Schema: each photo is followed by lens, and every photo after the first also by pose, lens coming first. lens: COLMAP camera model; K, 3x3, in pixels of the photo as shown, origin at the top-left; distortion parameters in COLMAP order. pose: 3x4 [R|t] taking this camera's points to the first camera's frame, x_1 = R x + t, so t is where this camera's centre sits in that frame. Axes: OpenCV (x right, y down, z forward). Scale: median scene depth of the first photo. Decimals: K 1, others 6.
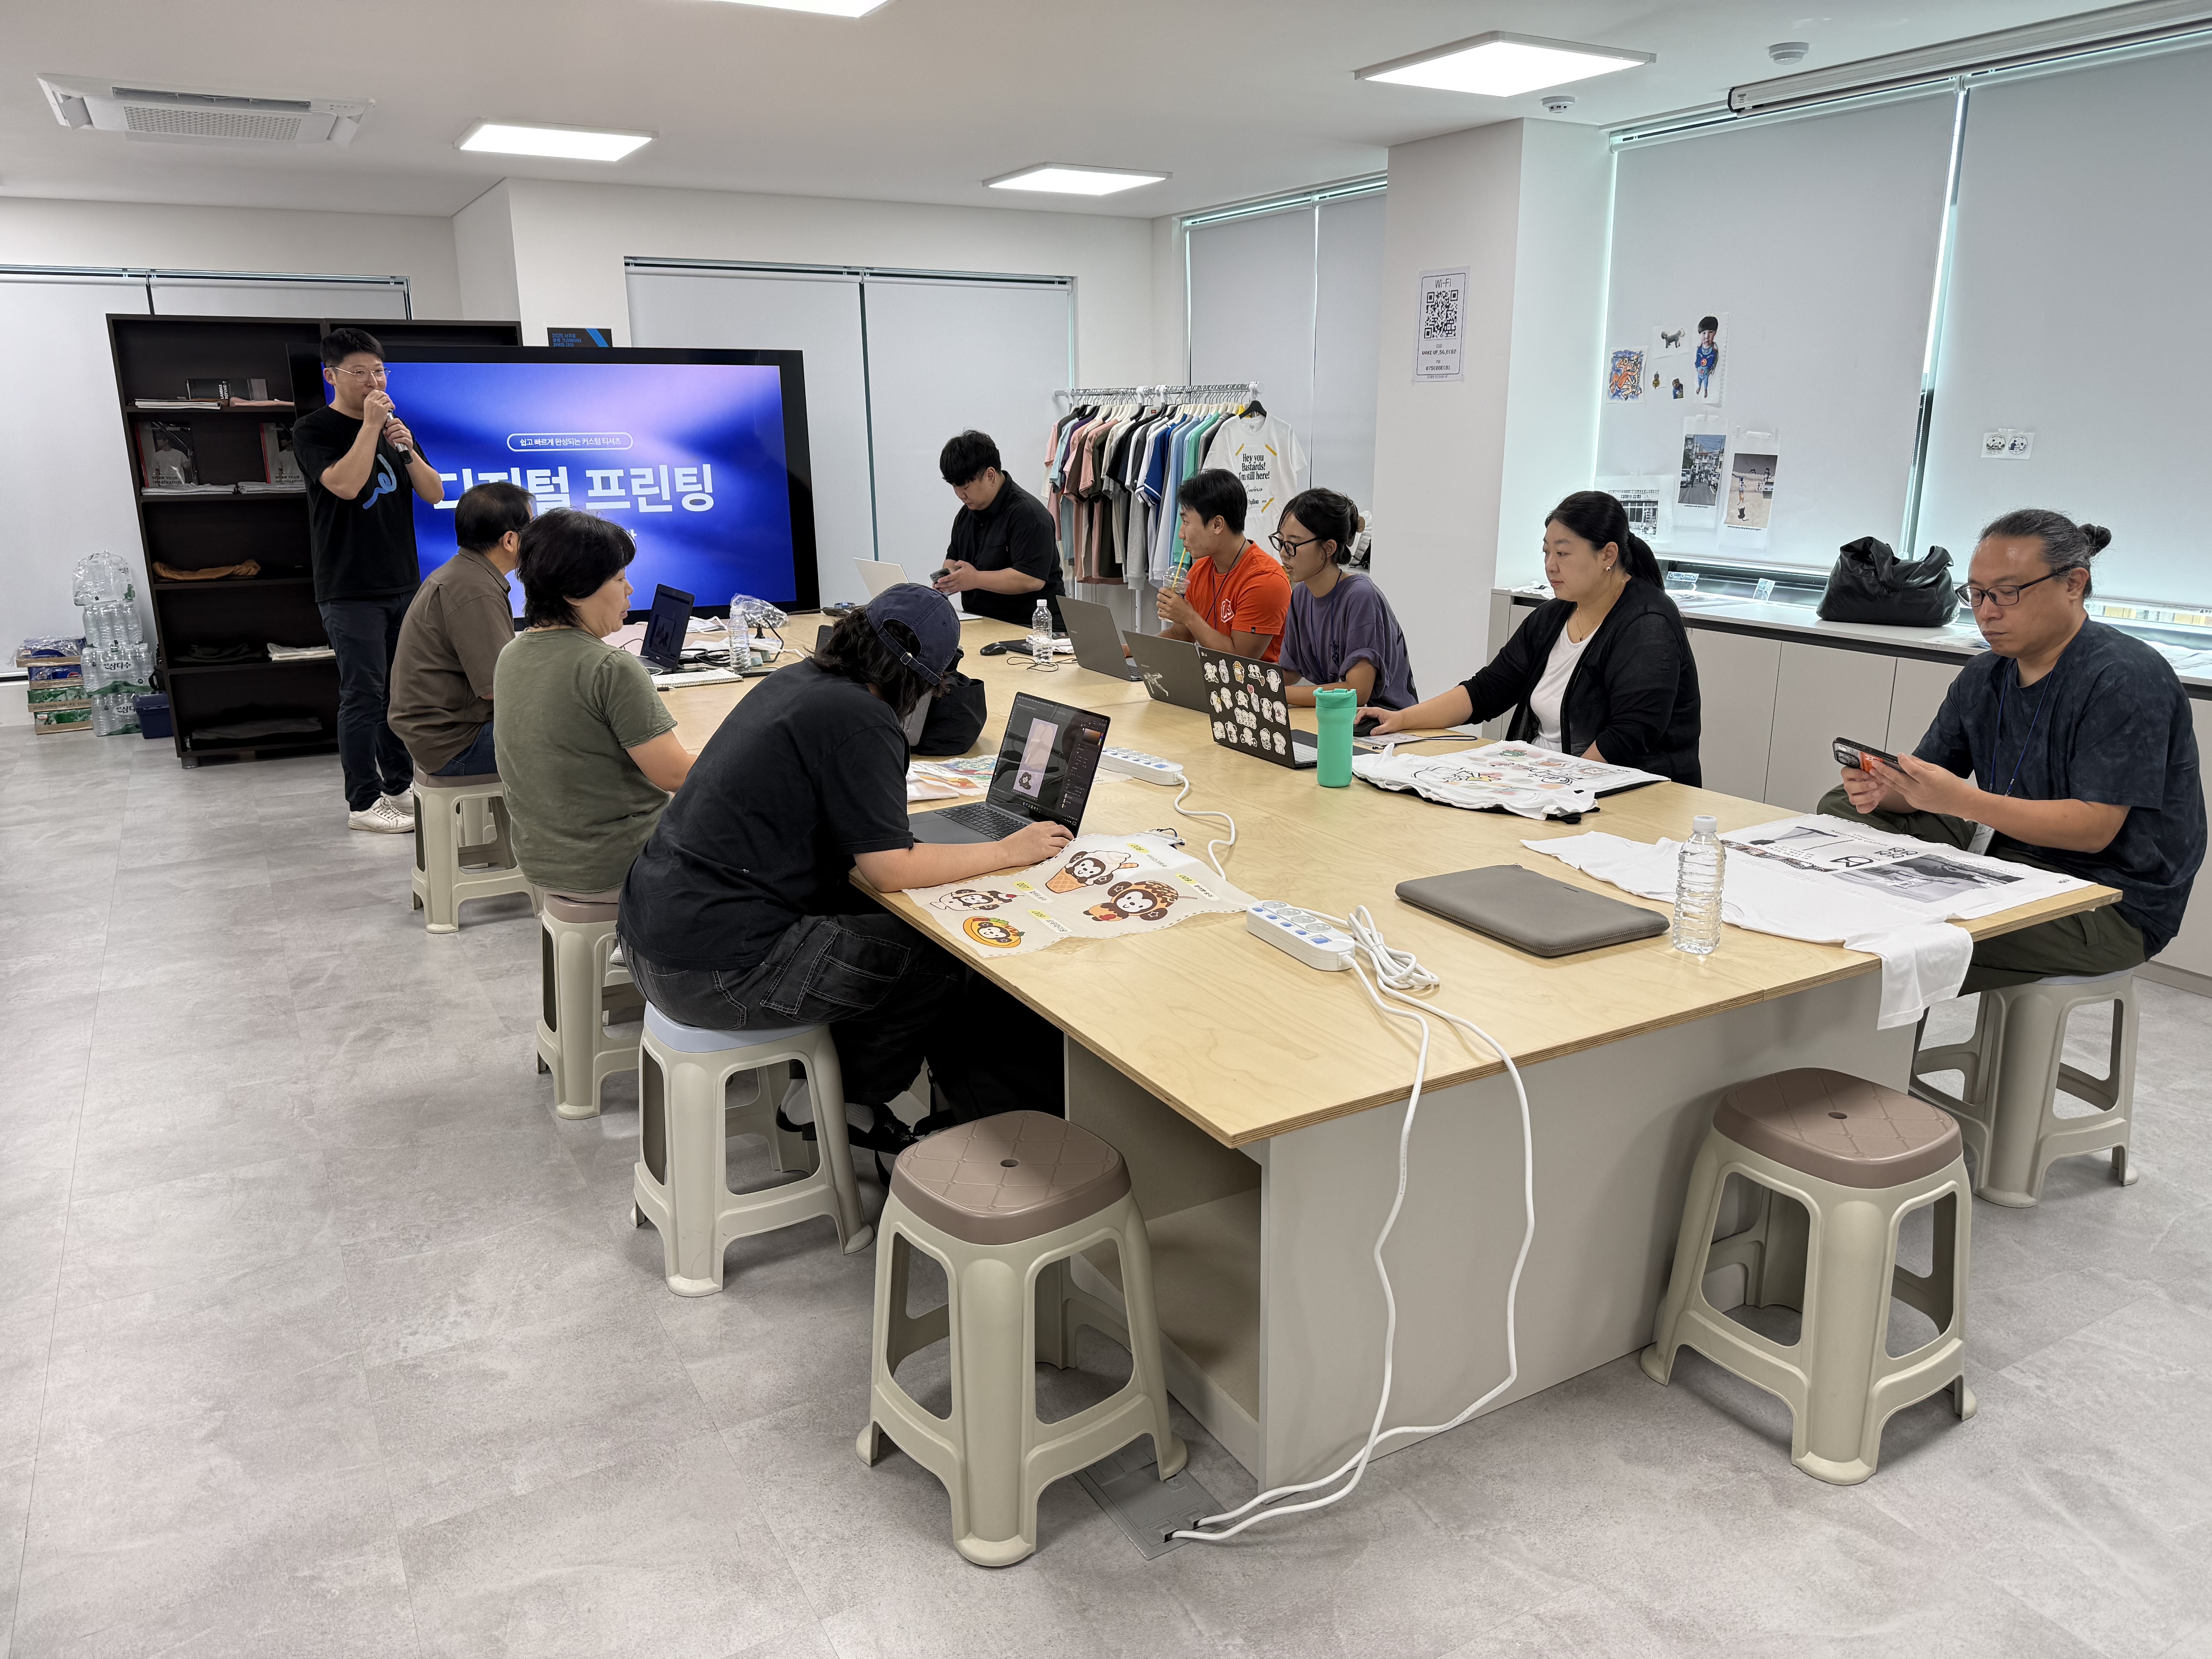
lens RADIAL K [[1566.5, 0, 1106.0], [0, 1566.5, 829.5], [0, 0, 1]] dist [0.079604, -0.086410]
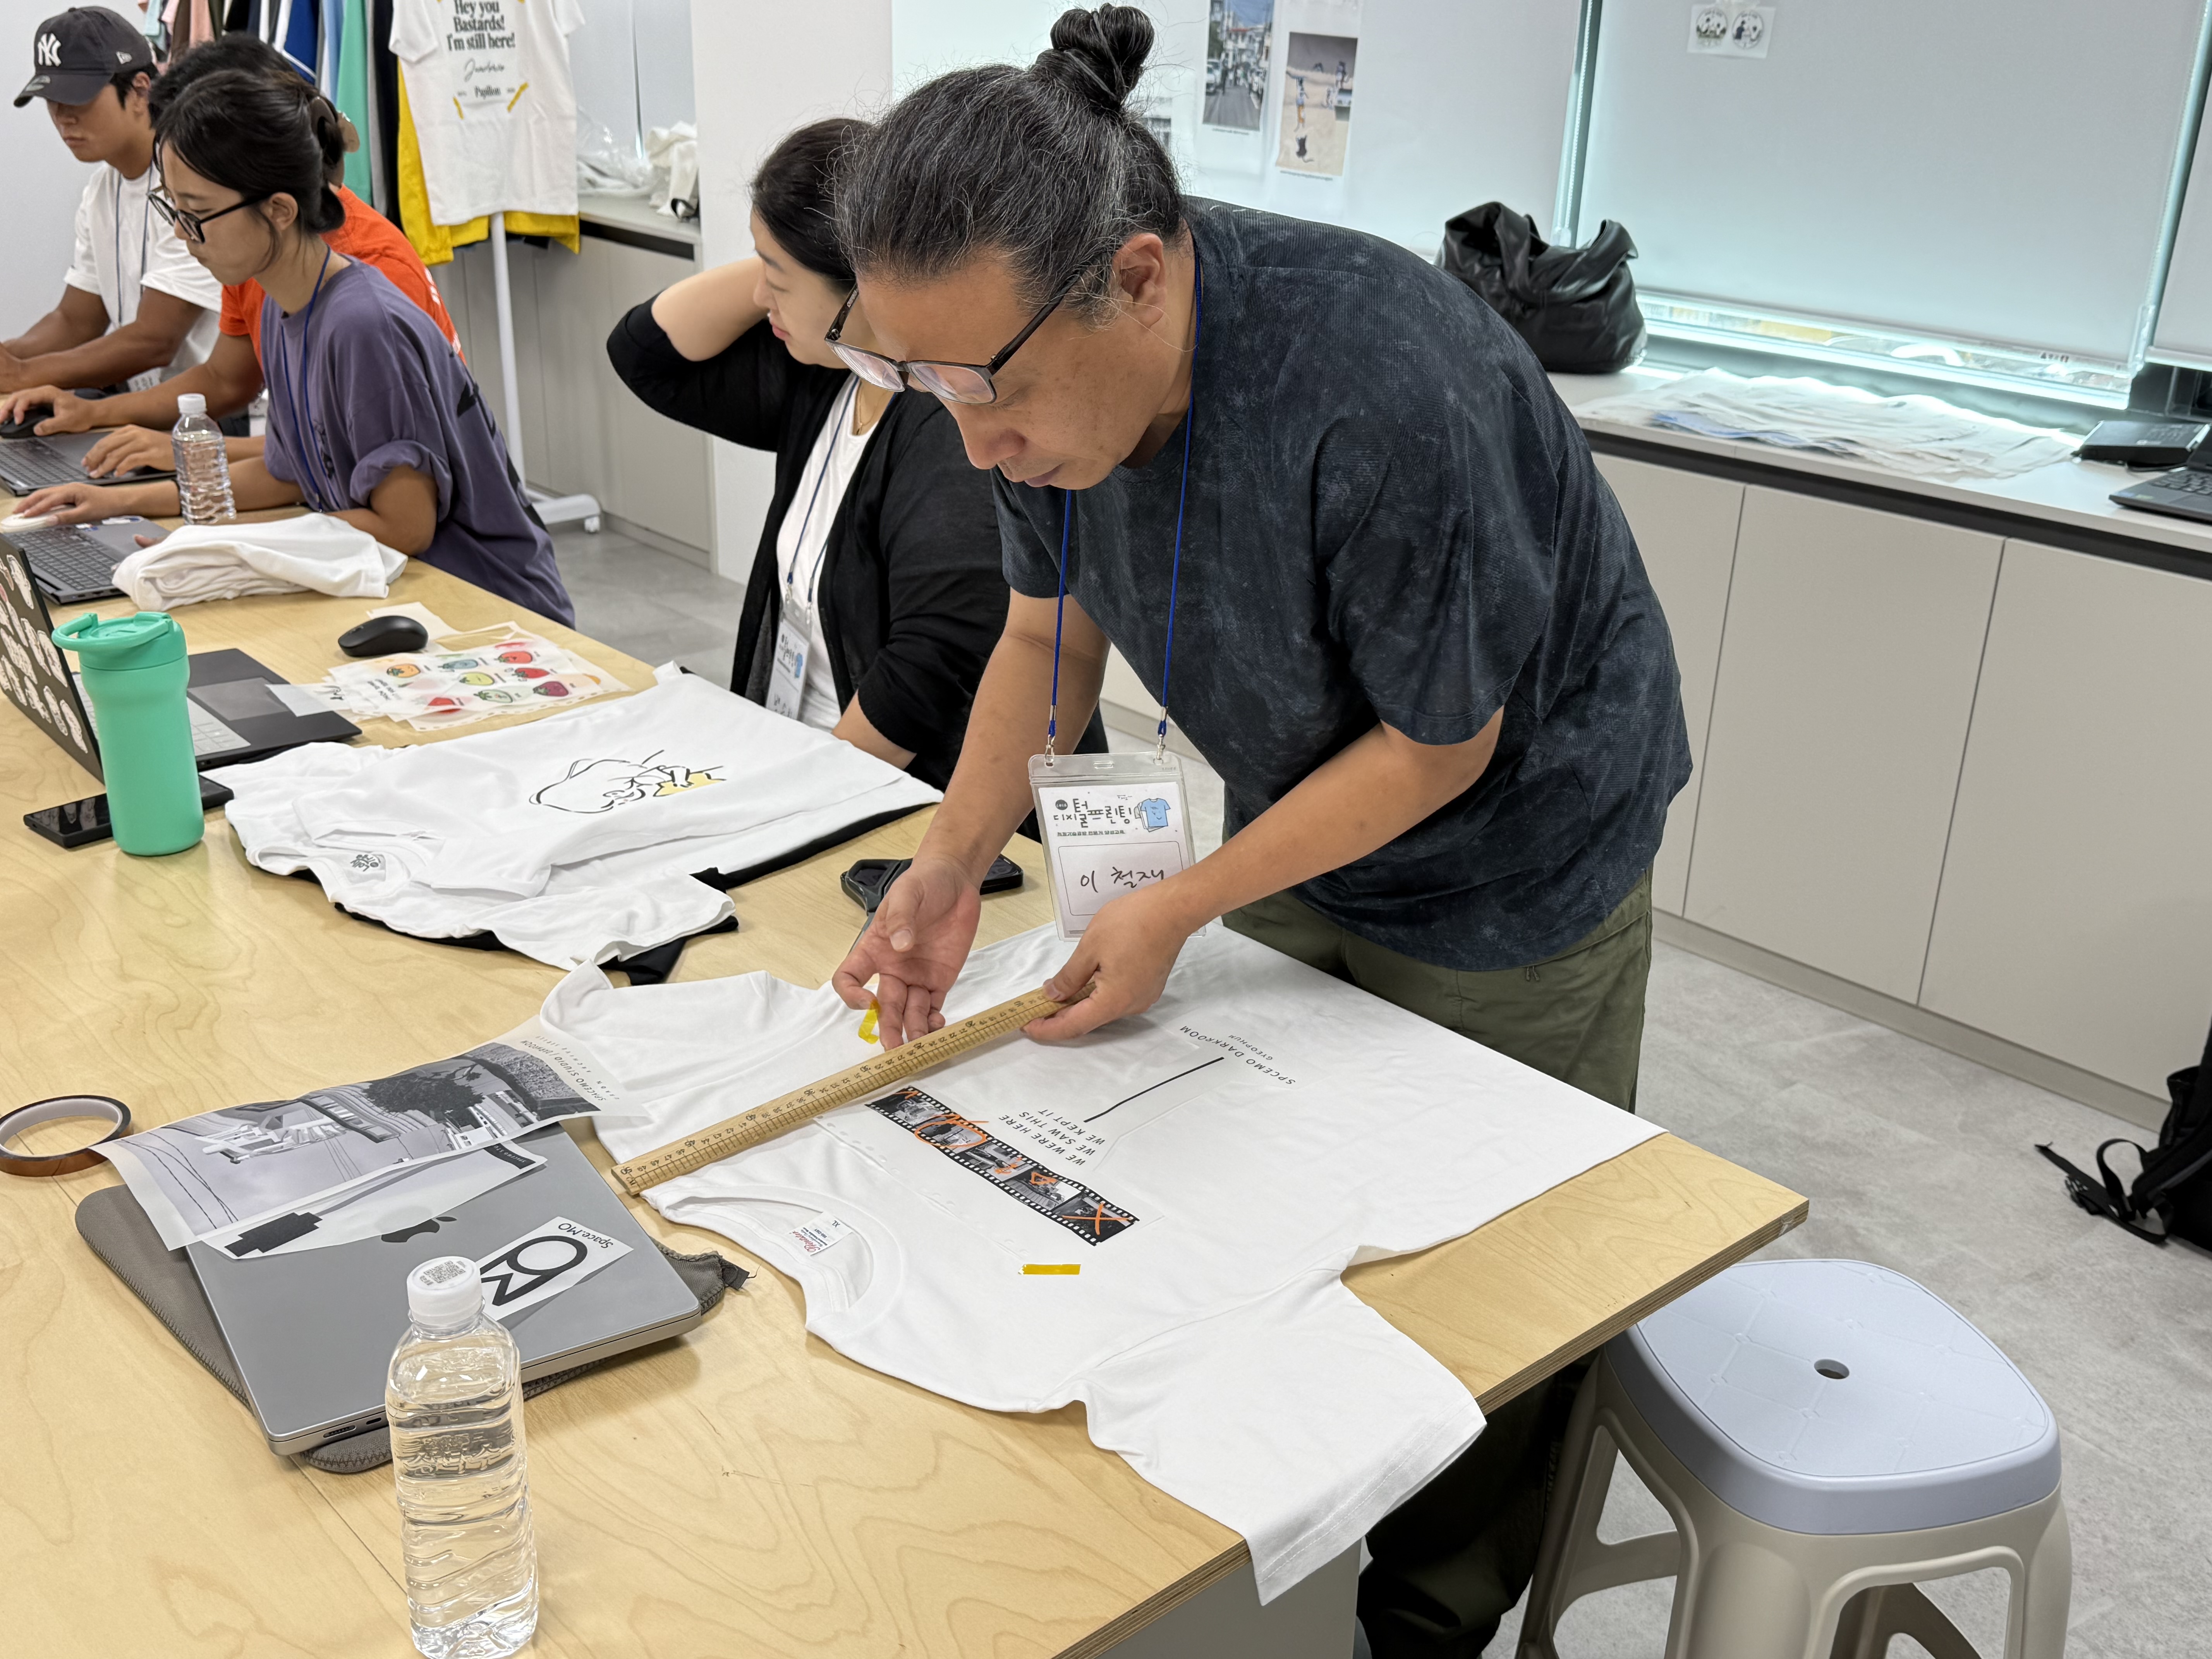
lens RADIAL K [[2208.4, 0, 1095.1], [0, 2208.4, 836.1], [0, 0, 1]] dist [0.127697, -0.240763]
pose [[0.977112, -0.044921, 0.207927, 0.145358], [0.019921, 0.992477, 0.120800, -0.052285], [-0.211789, -0.113893, 0.970656, 0.216922]]
